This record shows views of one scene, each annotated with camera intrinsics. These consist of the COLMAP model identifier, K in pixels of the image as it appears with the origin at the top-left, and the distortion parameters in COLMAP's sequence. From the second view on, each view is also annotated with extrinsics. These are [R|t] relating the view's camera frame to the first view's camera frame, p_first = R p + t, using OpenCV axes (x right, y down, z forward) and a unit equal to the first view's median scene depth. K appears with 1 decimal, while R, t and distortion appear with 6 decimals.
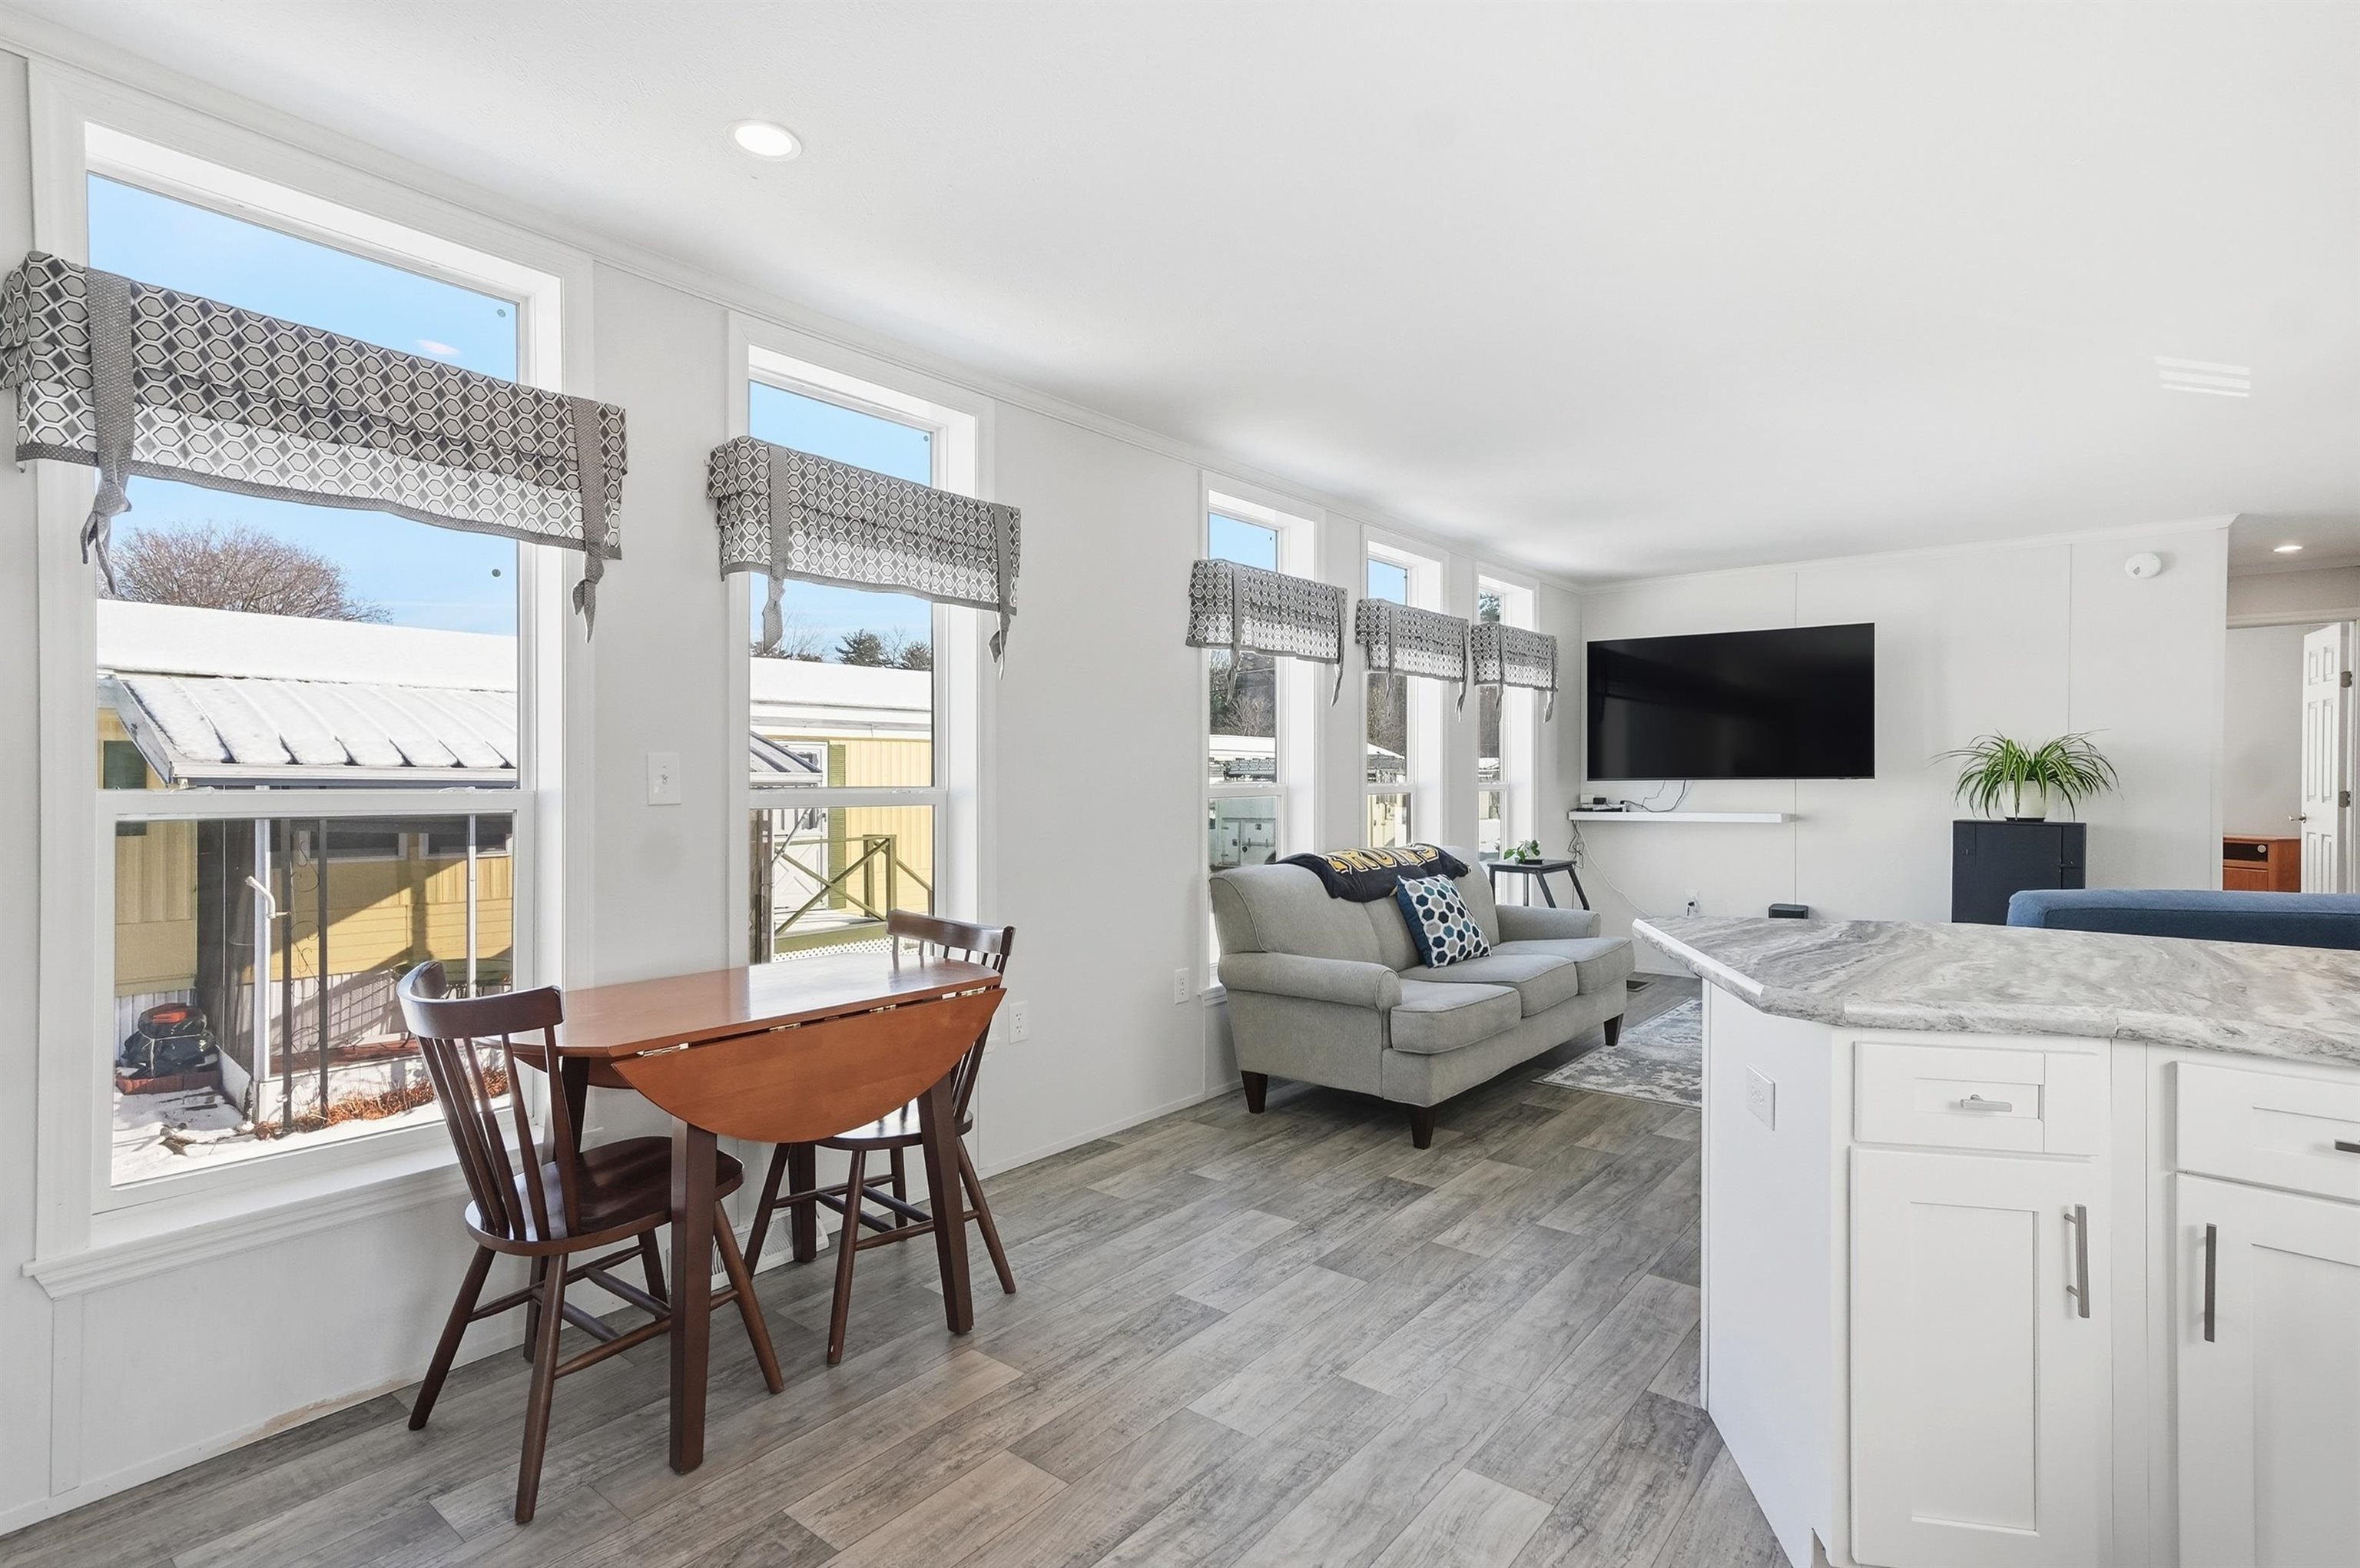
lens RADIAL K [[1167.8, 0, 1182.2], [0, 1167.8, 791.5], [0, 0, 1]] dist [0.018428, 0.007308]
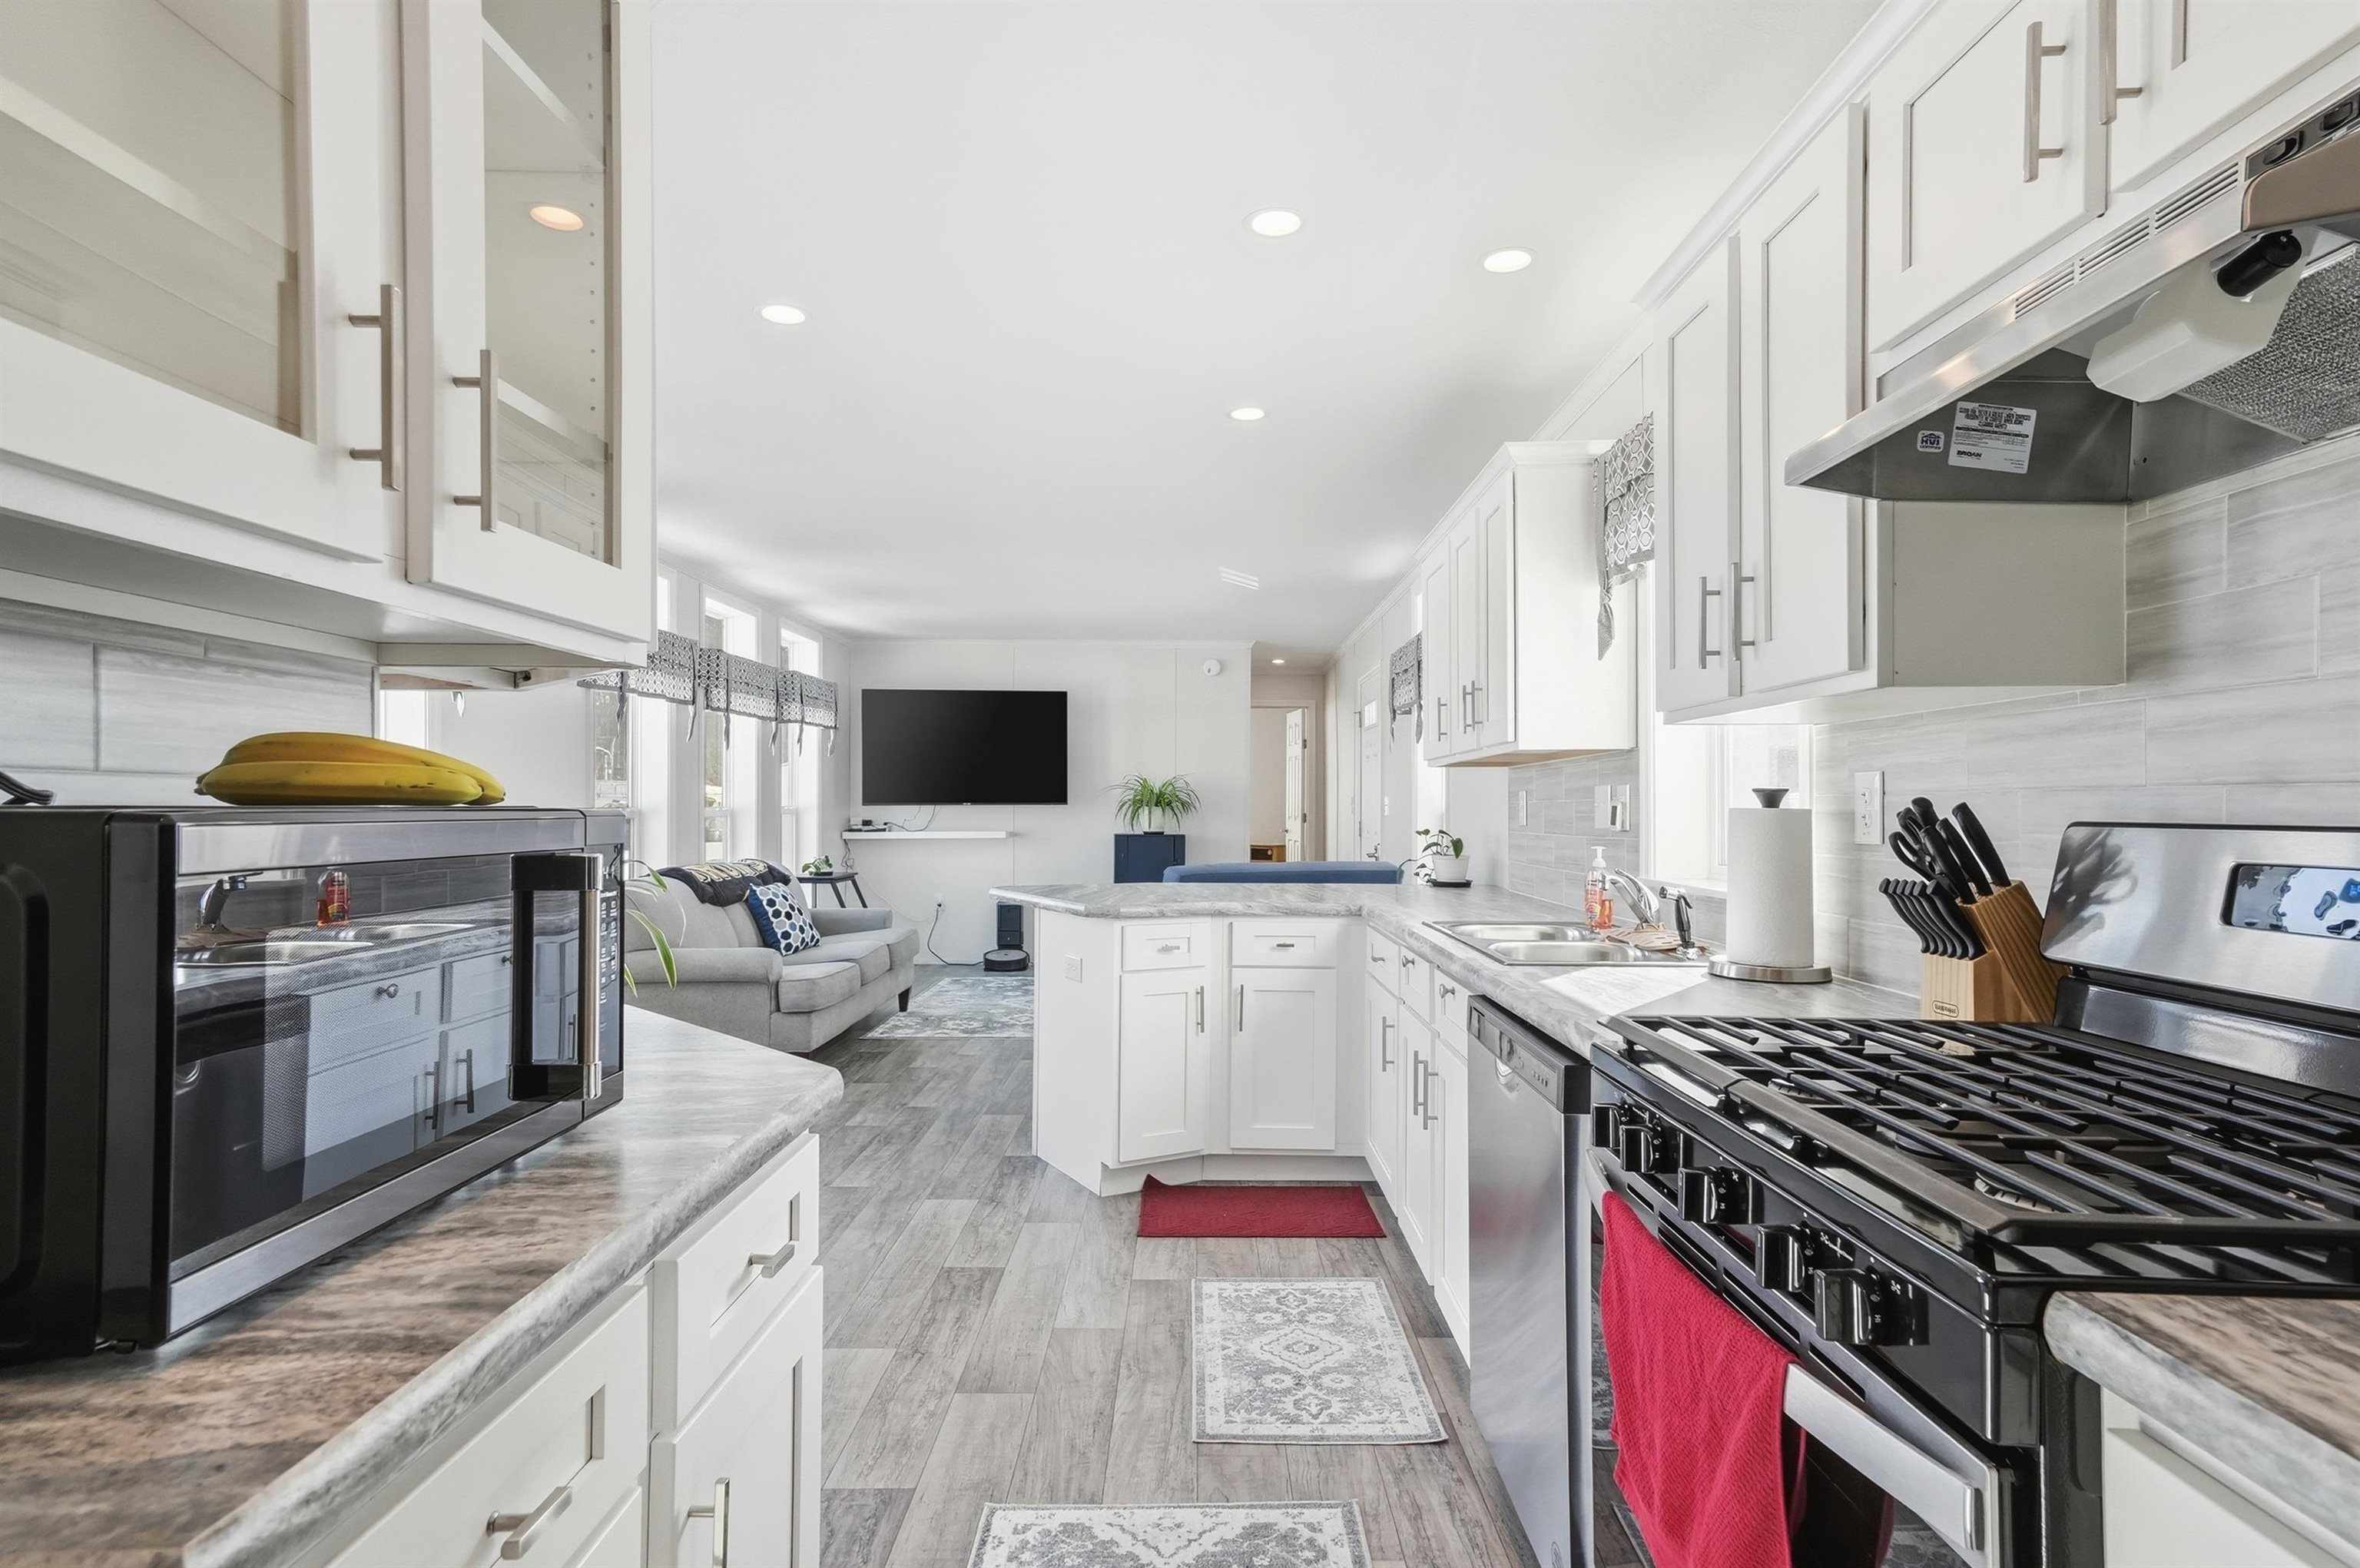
lens RADIAL K [[1238.3, 0, 1200.9], [0, 1238.3, 812.8], [0, 0, 1]] dist [0.016273, 0.000268]
pose [[0.779994, -0.002707, 0.625781, -0.233354], [0.004490, 0.999989, -0.001270, 0.001598], [-0.625770, 0.003801, 0.779998, -0.273733]]
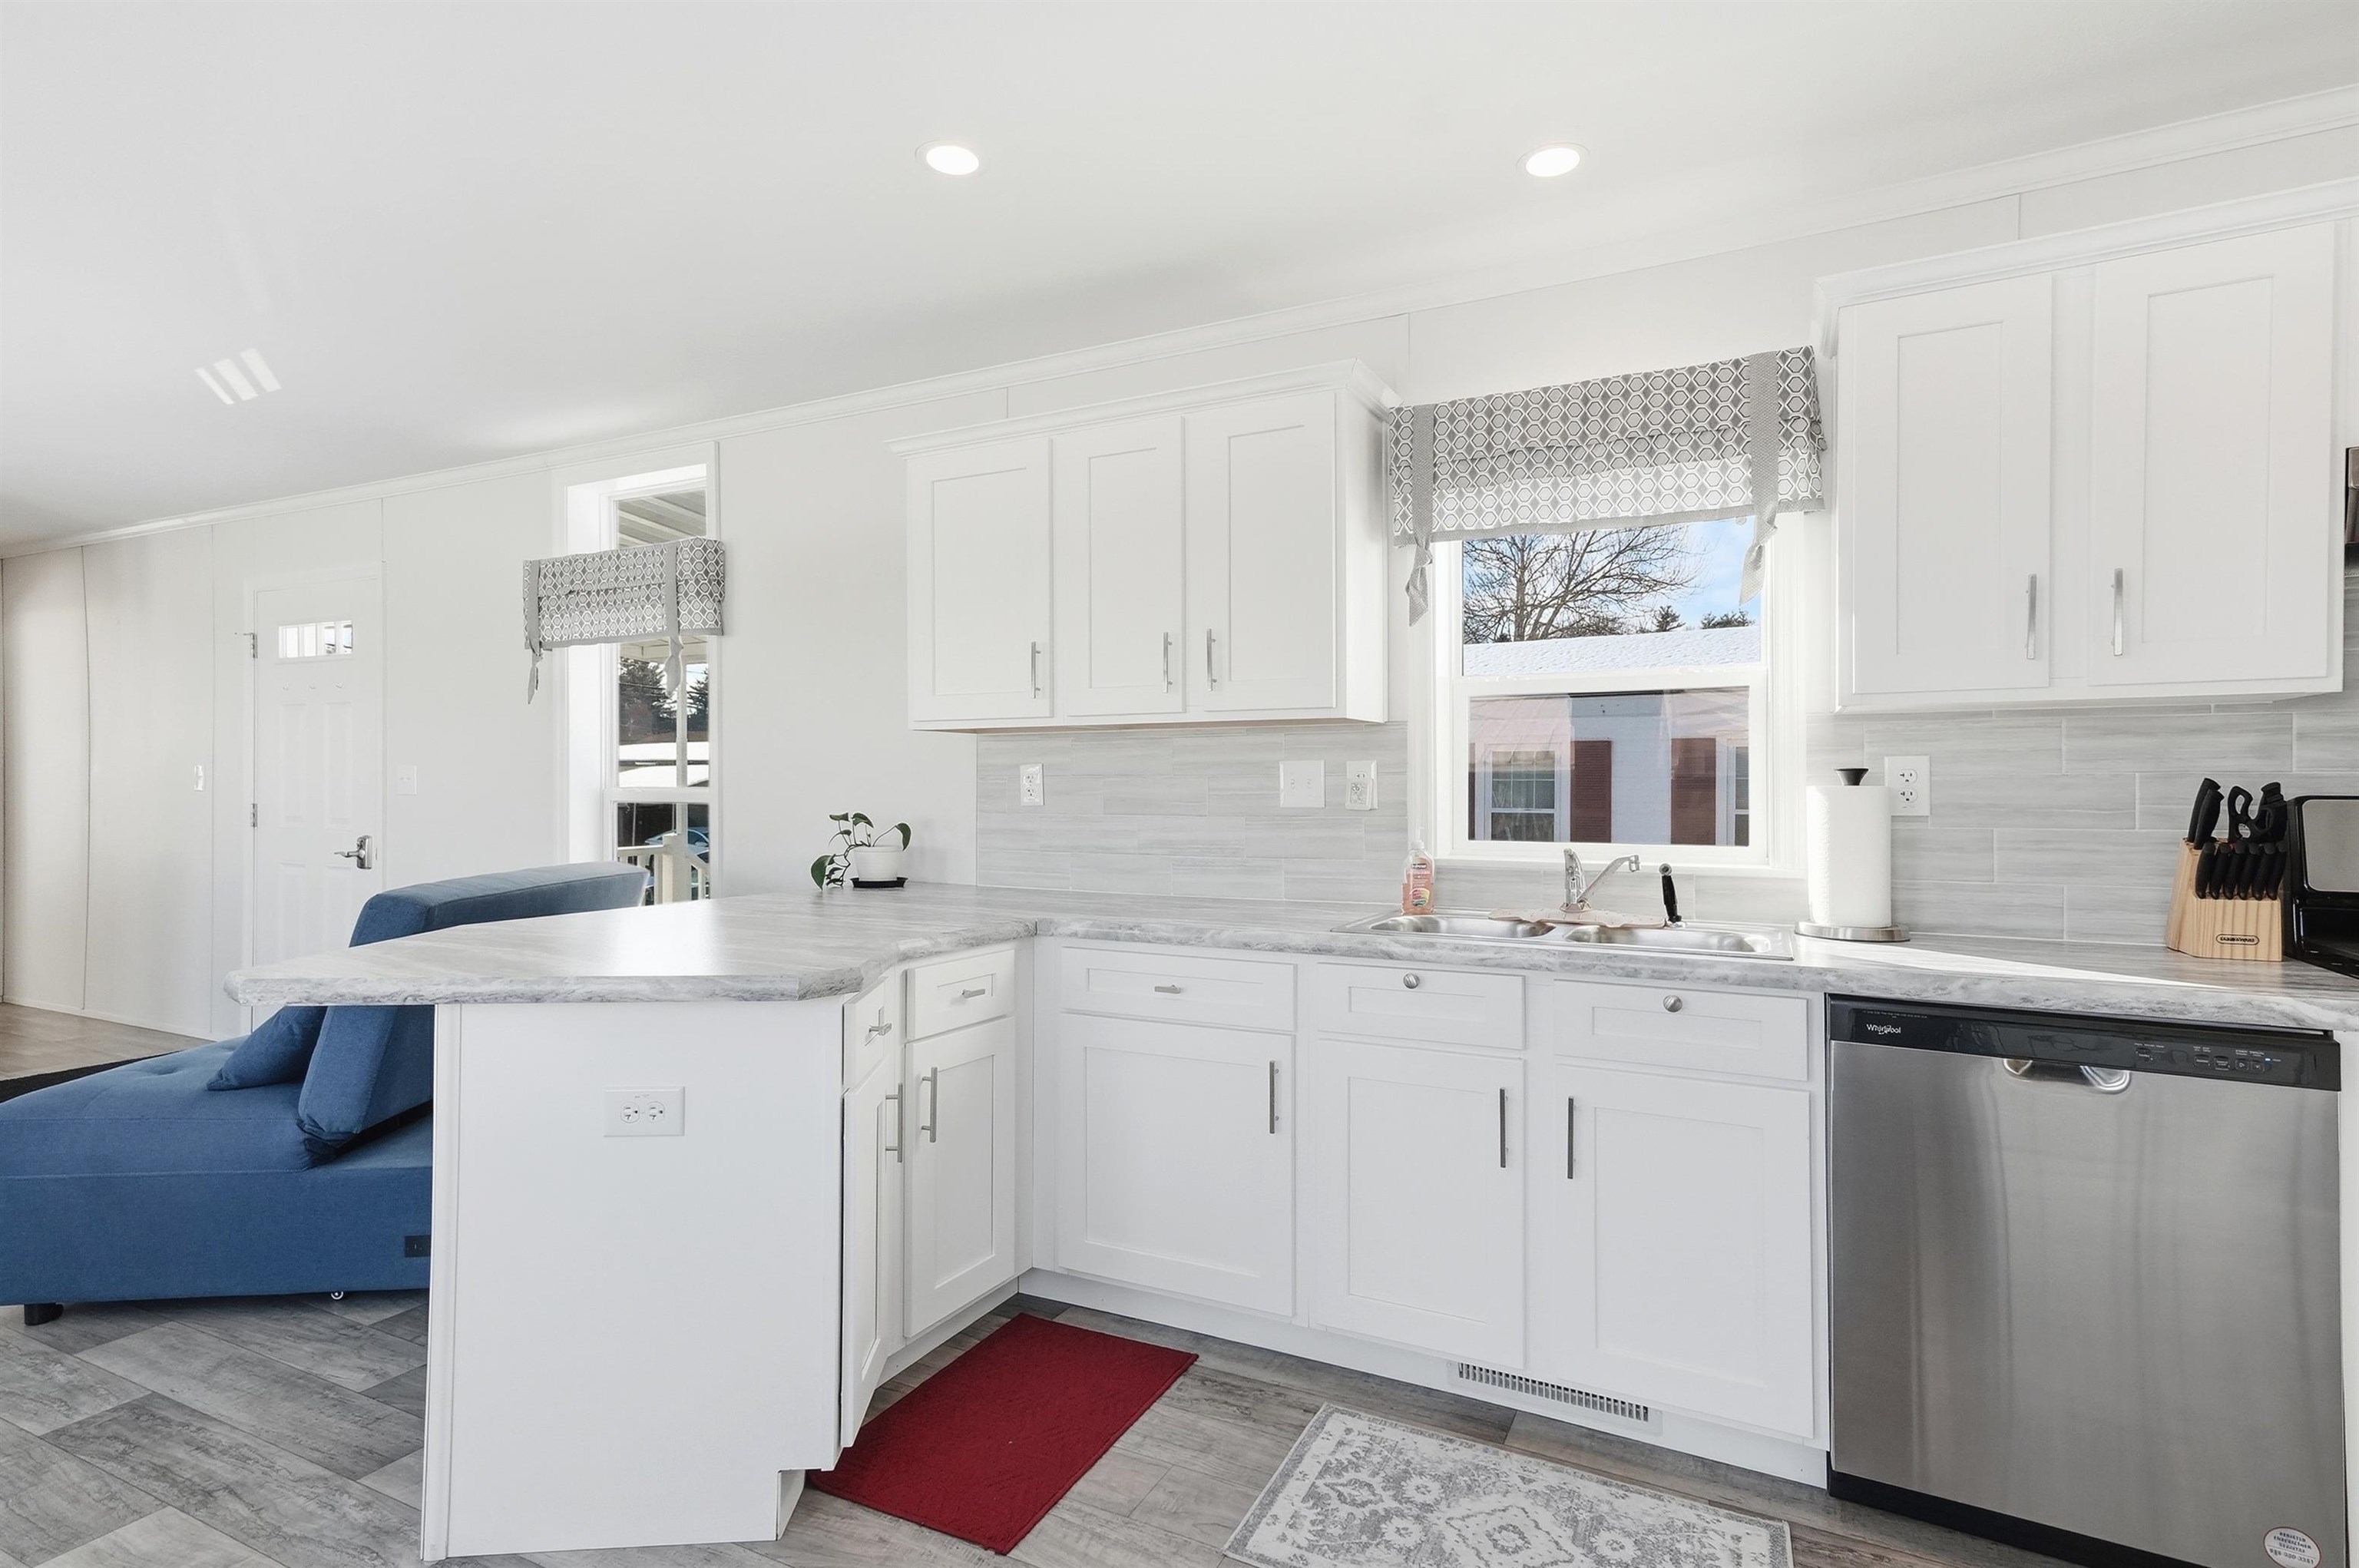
lens RADIAL K [[1167.3, 0, 1203.9], [0, 1167.3, 785.7], [0, 0, 1]] dist [0.018428, 0.007308]
pose [[-0.208938, -0.000815, 0.977928, -0.200772], [0.004190, 0.999990, 0.001728, -0.001833], [-0.977920, 0.004458, -0.208933, 0.287657]]
